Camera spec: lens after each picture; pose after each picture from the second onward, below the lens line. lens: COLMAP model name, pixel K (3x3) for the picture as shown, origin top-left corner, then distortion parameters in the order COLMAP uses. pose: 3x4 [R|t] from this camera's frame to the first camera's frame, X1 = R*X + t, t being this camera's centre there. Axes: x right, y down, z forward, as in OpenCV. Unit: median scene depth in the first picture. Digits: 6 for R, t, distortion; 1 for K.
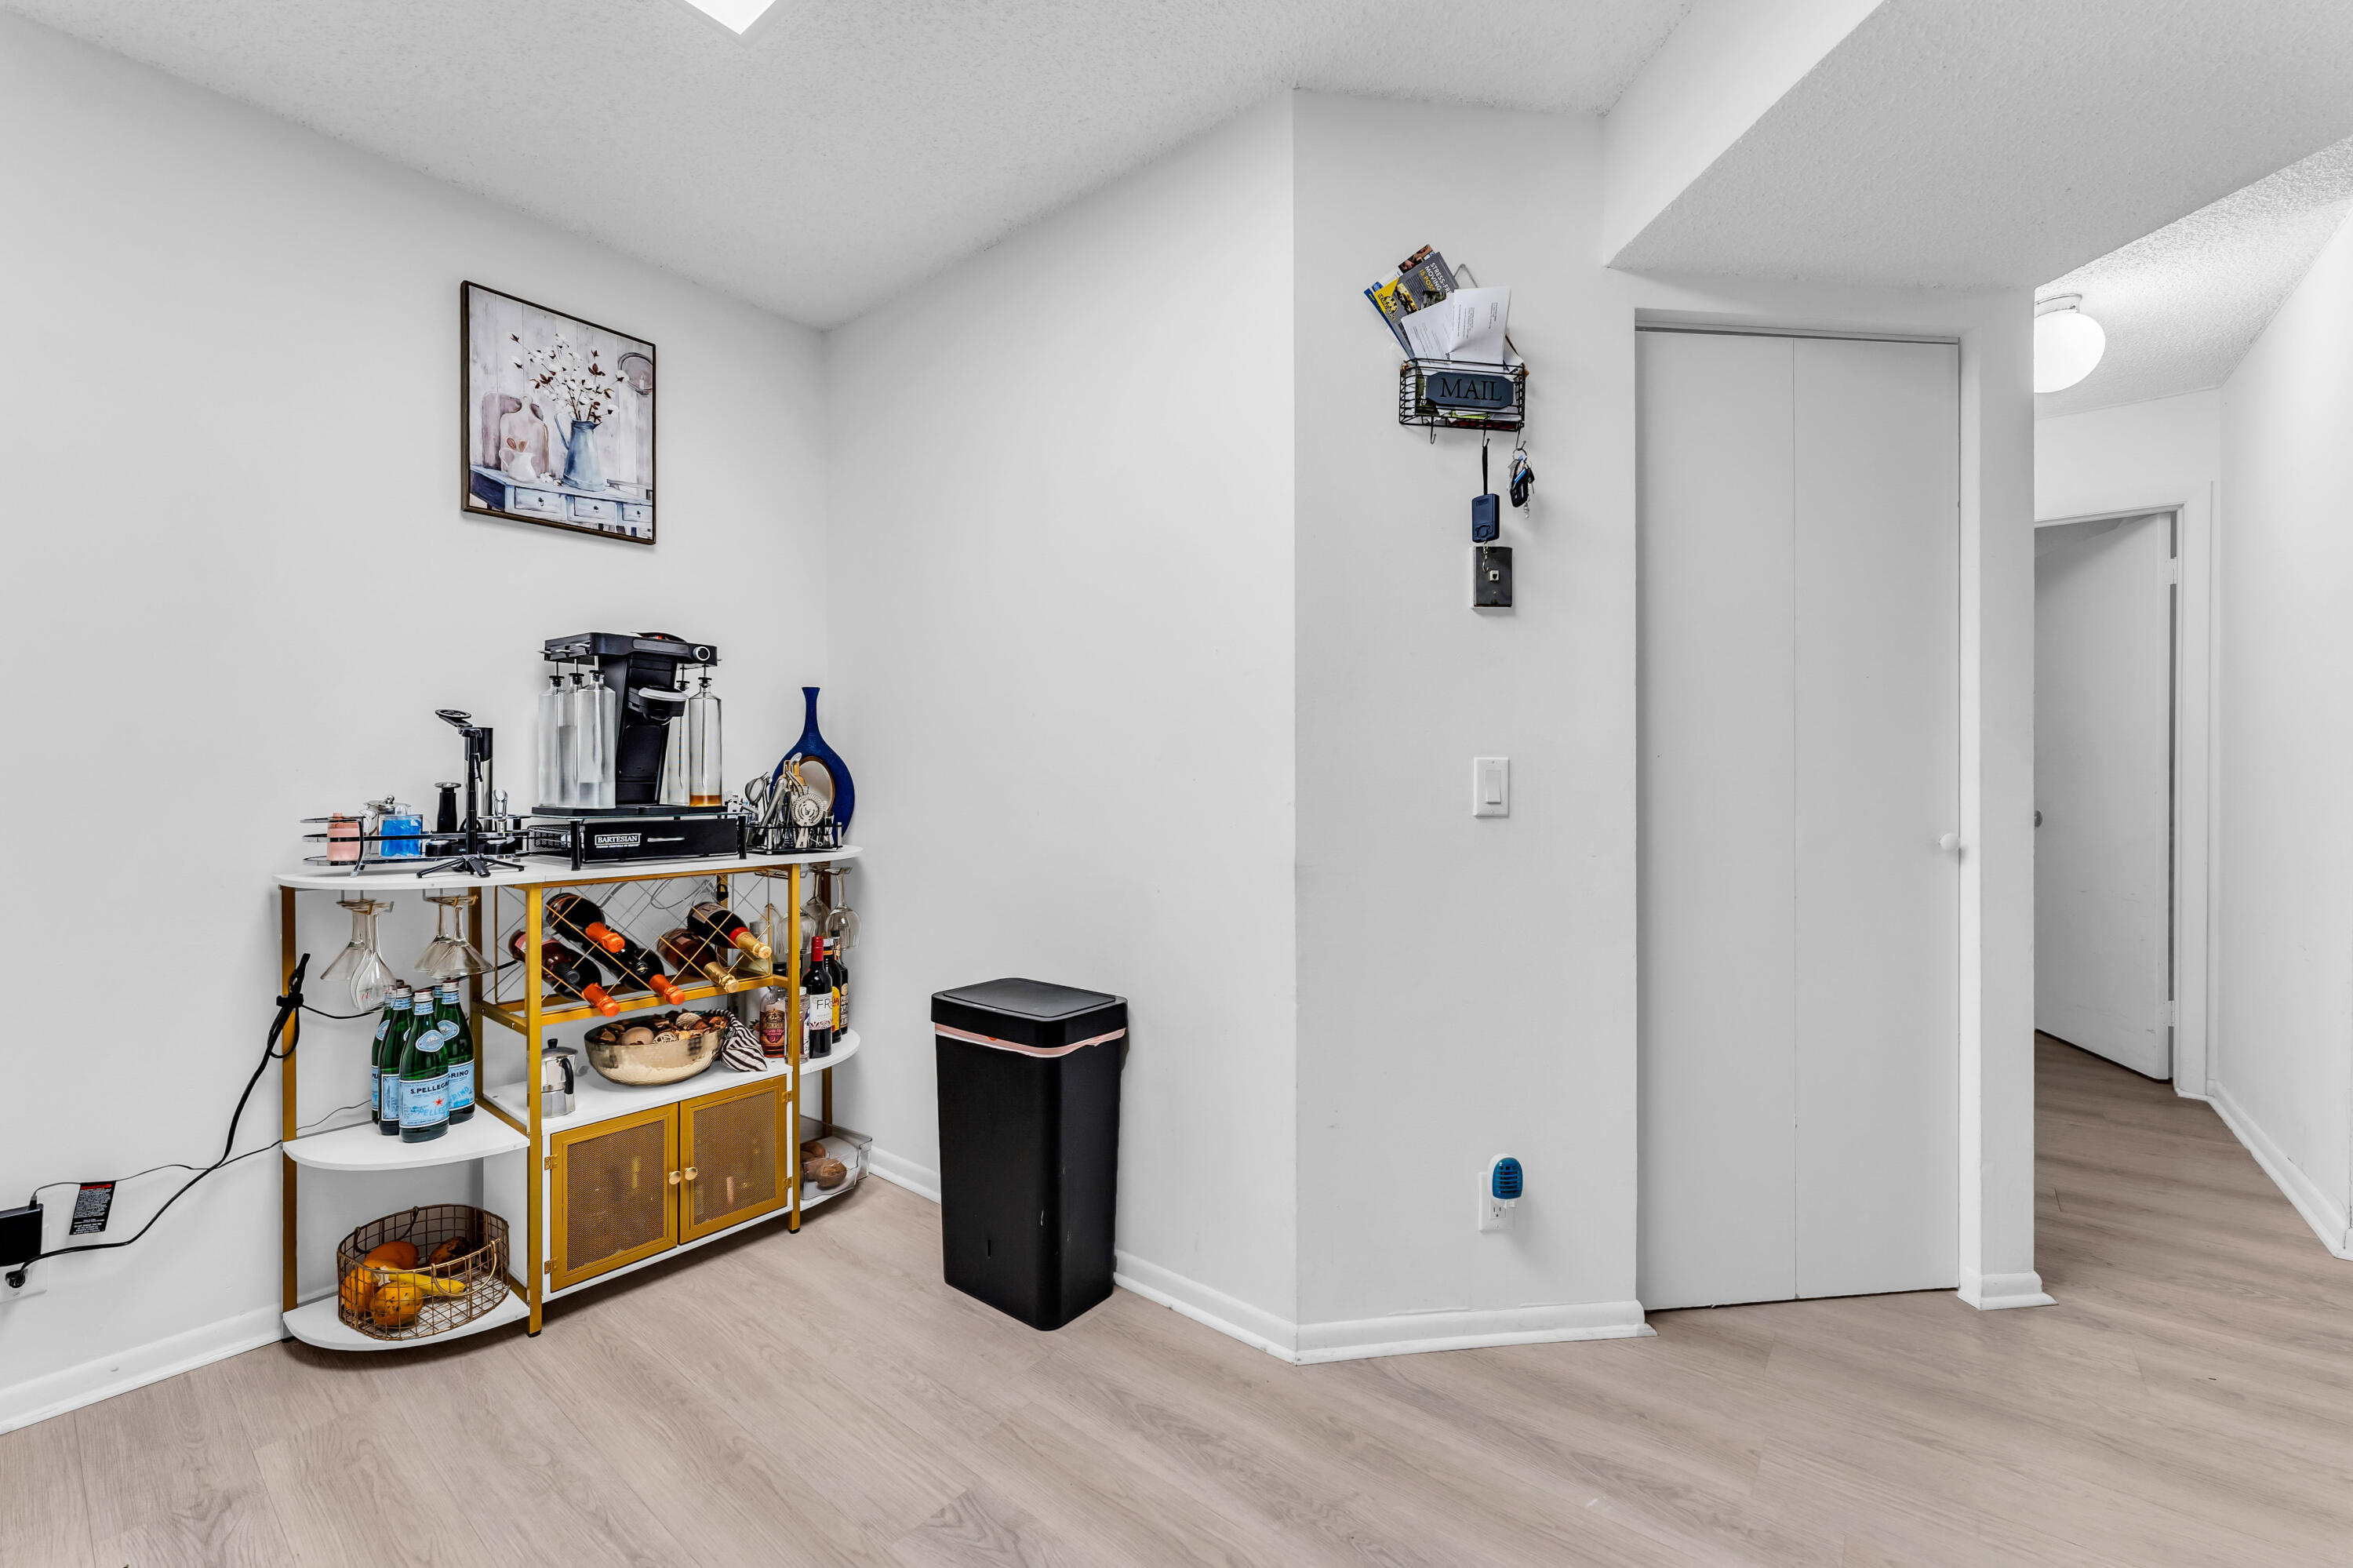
lens RADIAL K [[938.8, 0, 1176.5], [0, 938.8, 784.0], [0, 0, 1]] dist [-0.000324, -0.000041]
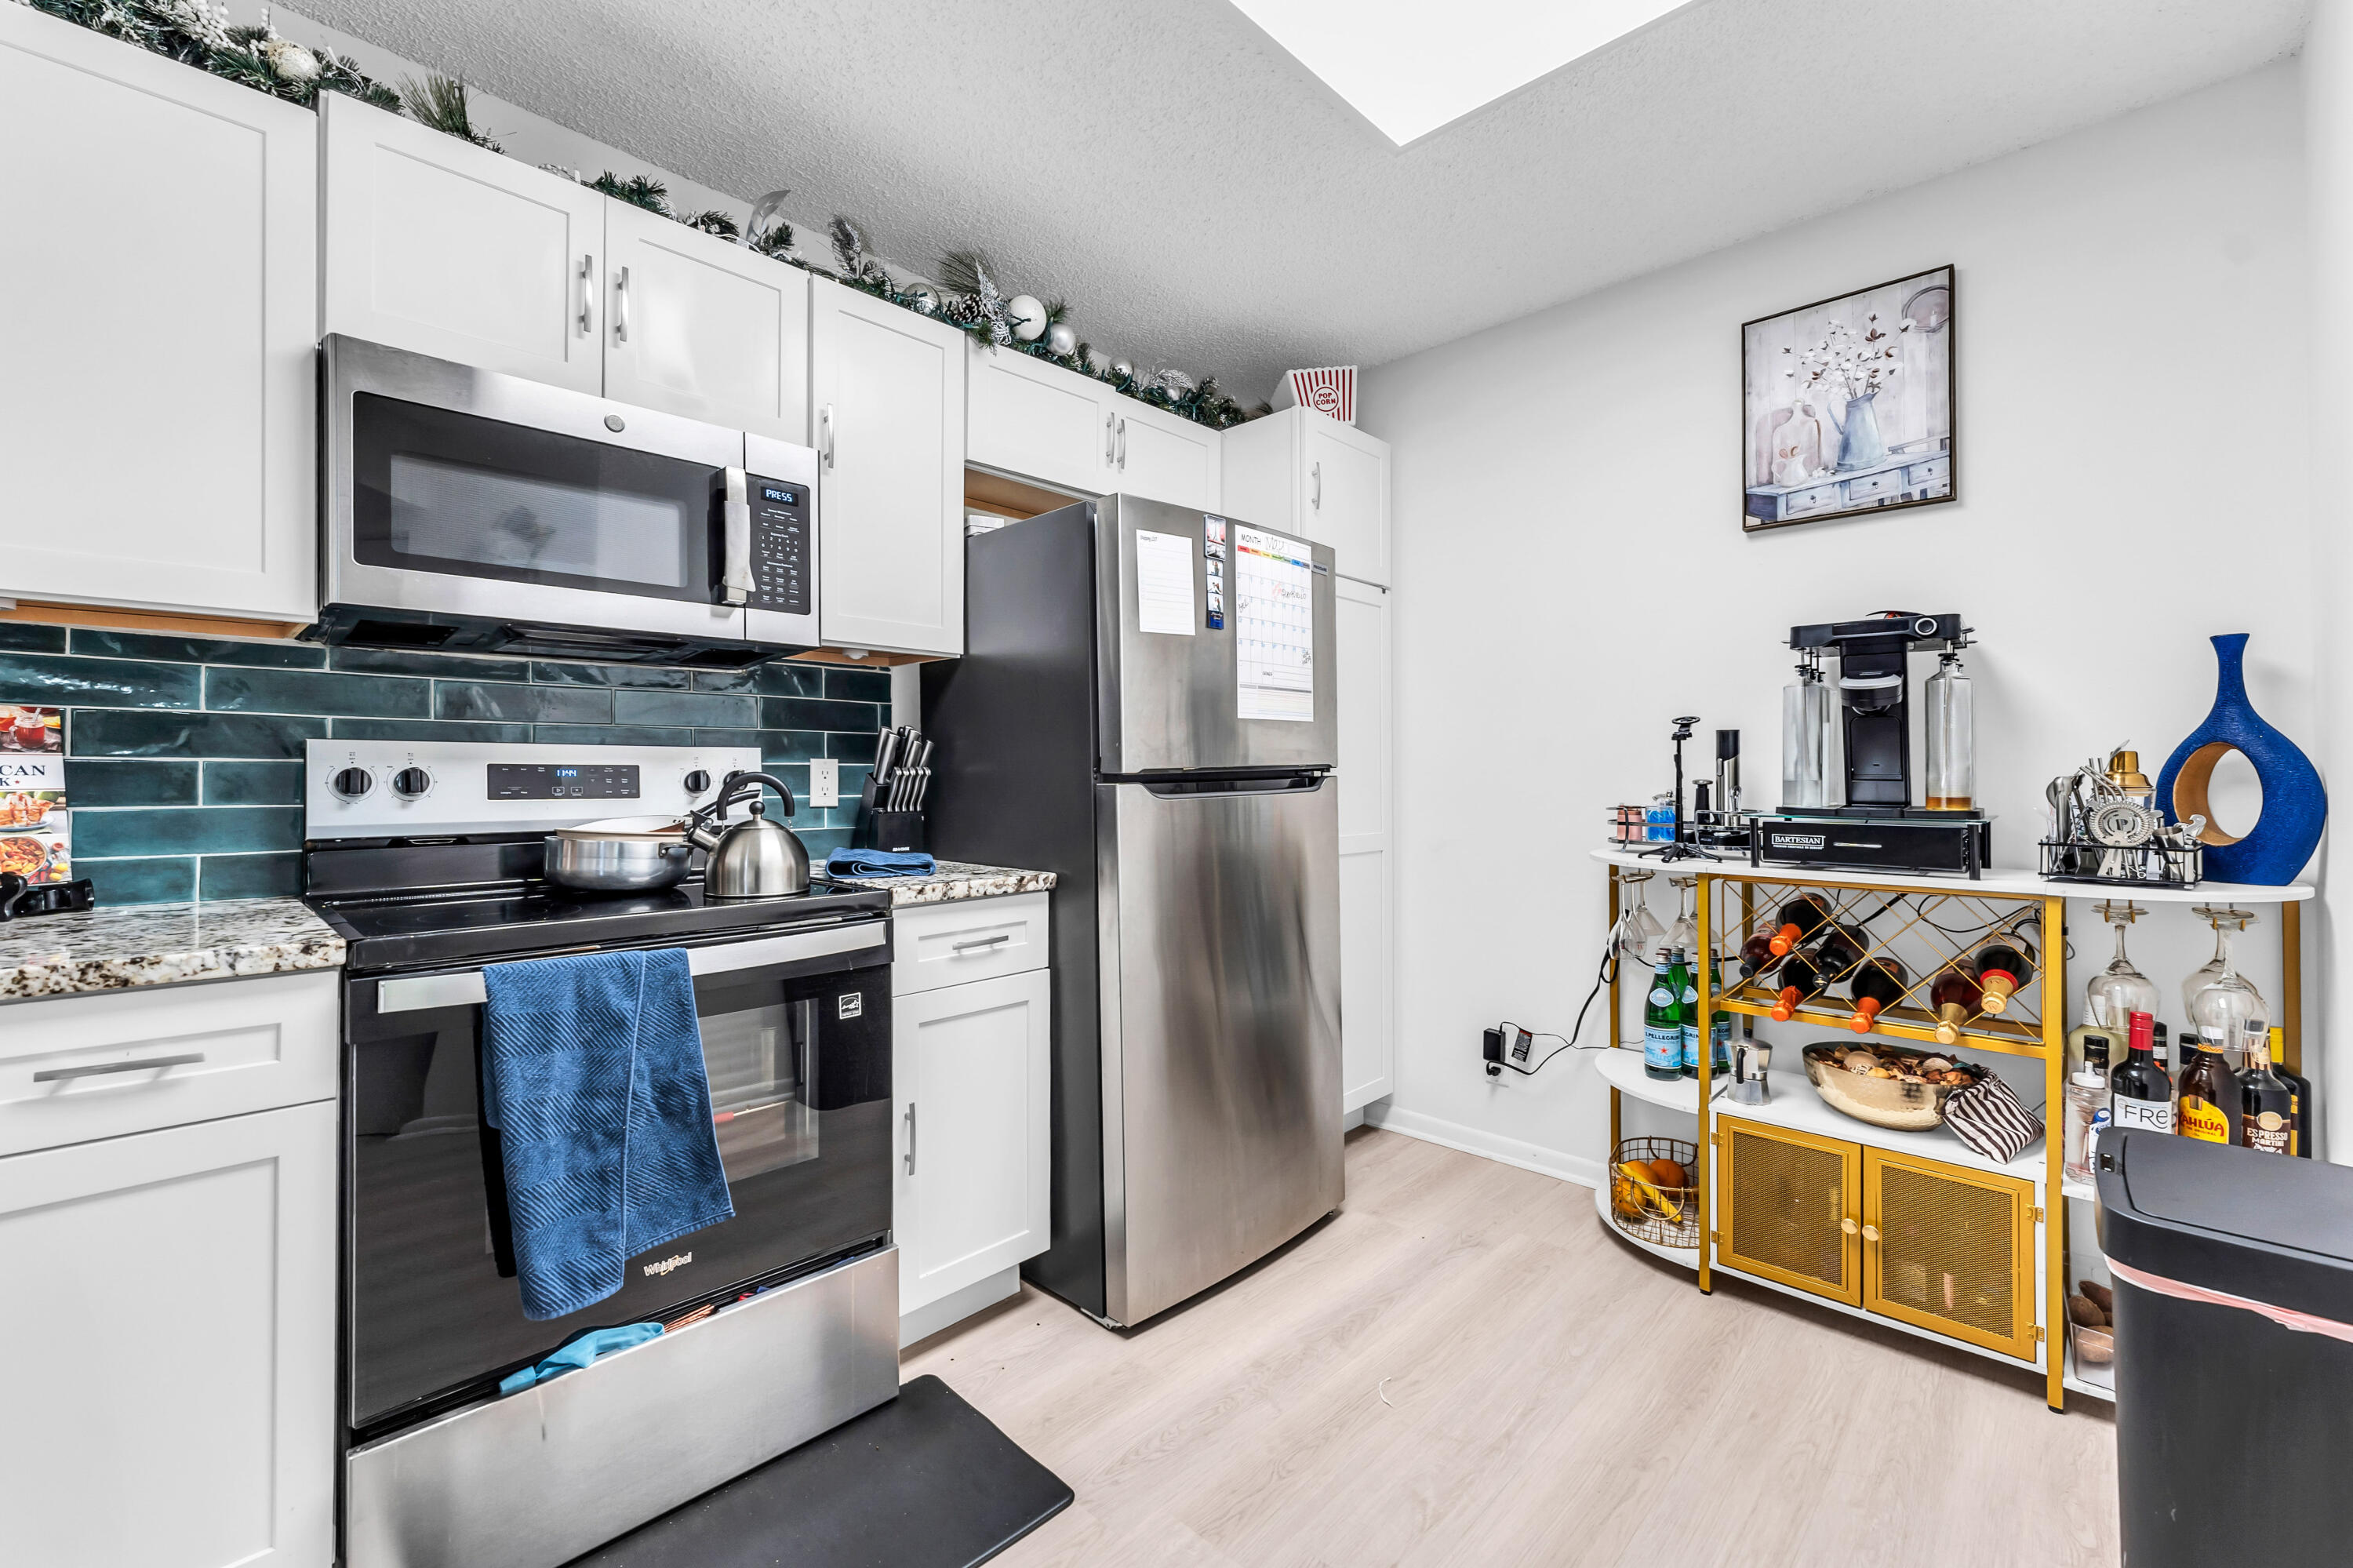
lens RADIAL K [[983.9, 0, 1170.8], [0, 983.9, 764.5], [0, 0, 1]] dist [0.000451, 0.000038]
pose [[-0.085774, -0.007346, -0.996288, 0.425090], [-0.004633, 0.999965, -0.006974, -0.007627], [0.996304, 0.004017, -0.085805, 0.411680]]
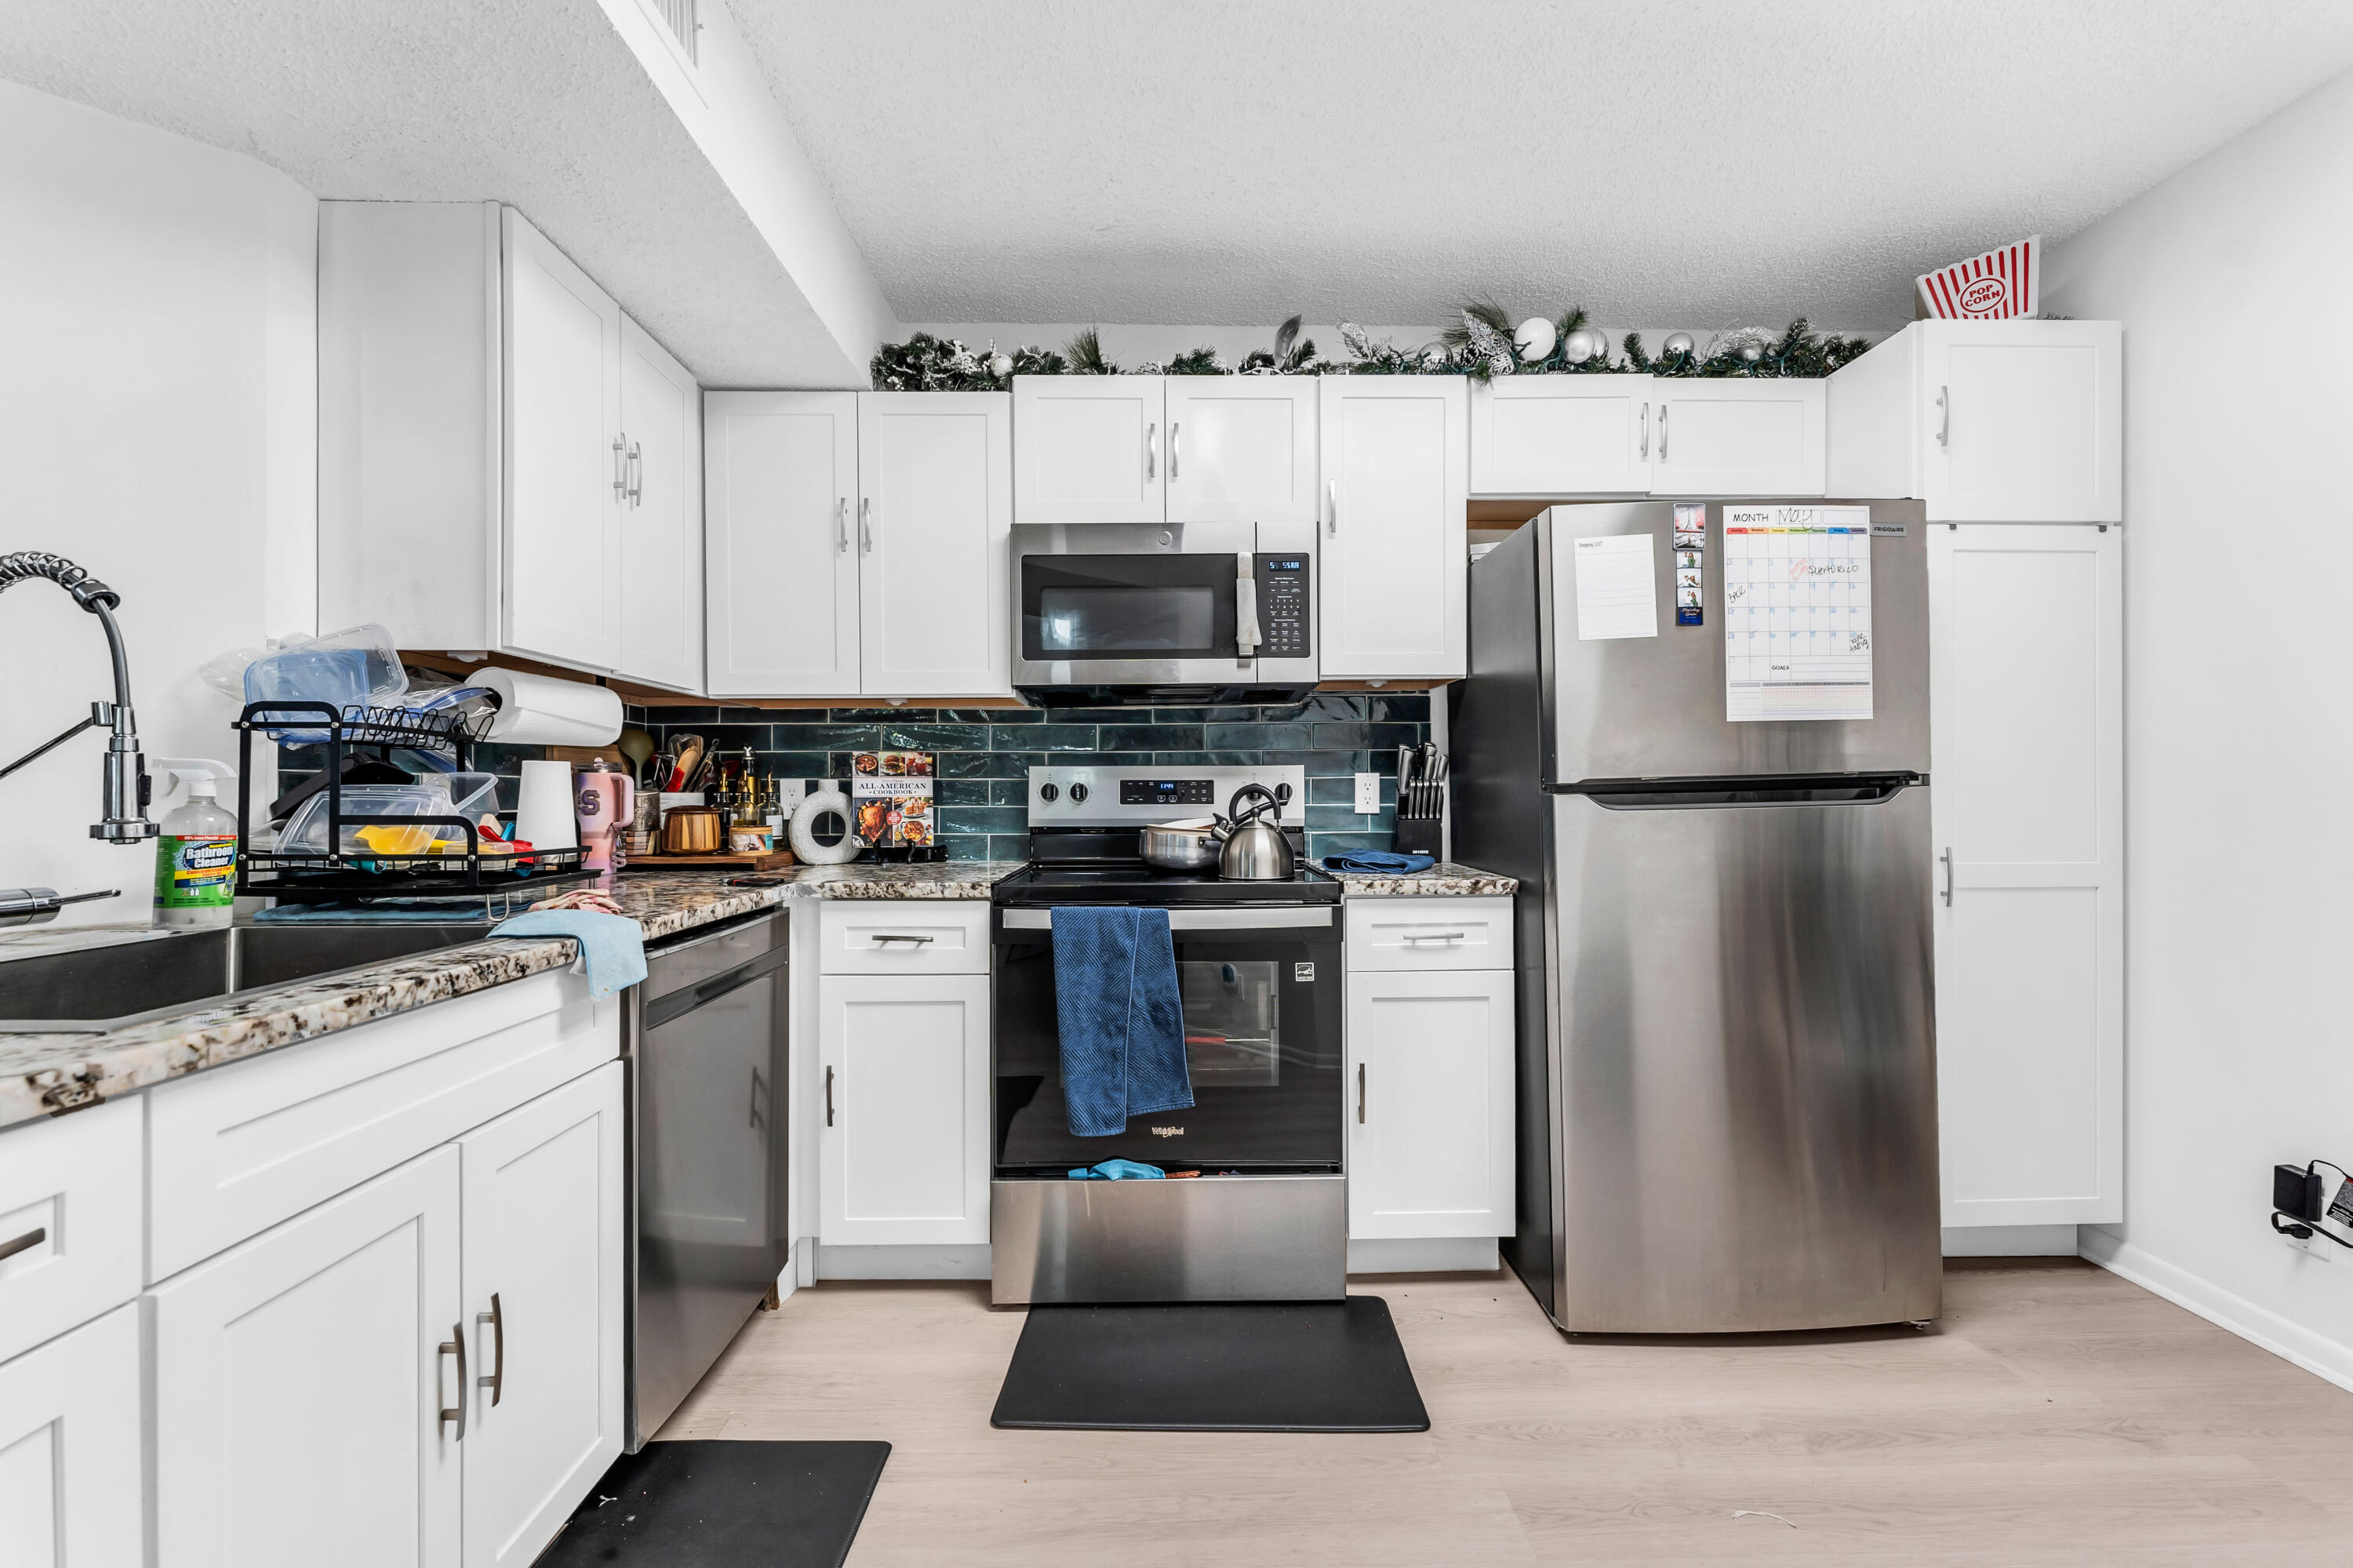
lens RADIAL K [[962.2, 0, 1172.3], [0, 962.2, 789.8], [0, 0, 1]] dist [0.000119, -0.000030]
pose [[-0.764289, 0.007716, -0.644827, 0.379607], [0.003680, 0.999964, 0.007604, -0.008040], [0.644863, 0.003439, -0.764290, 0.728711]]
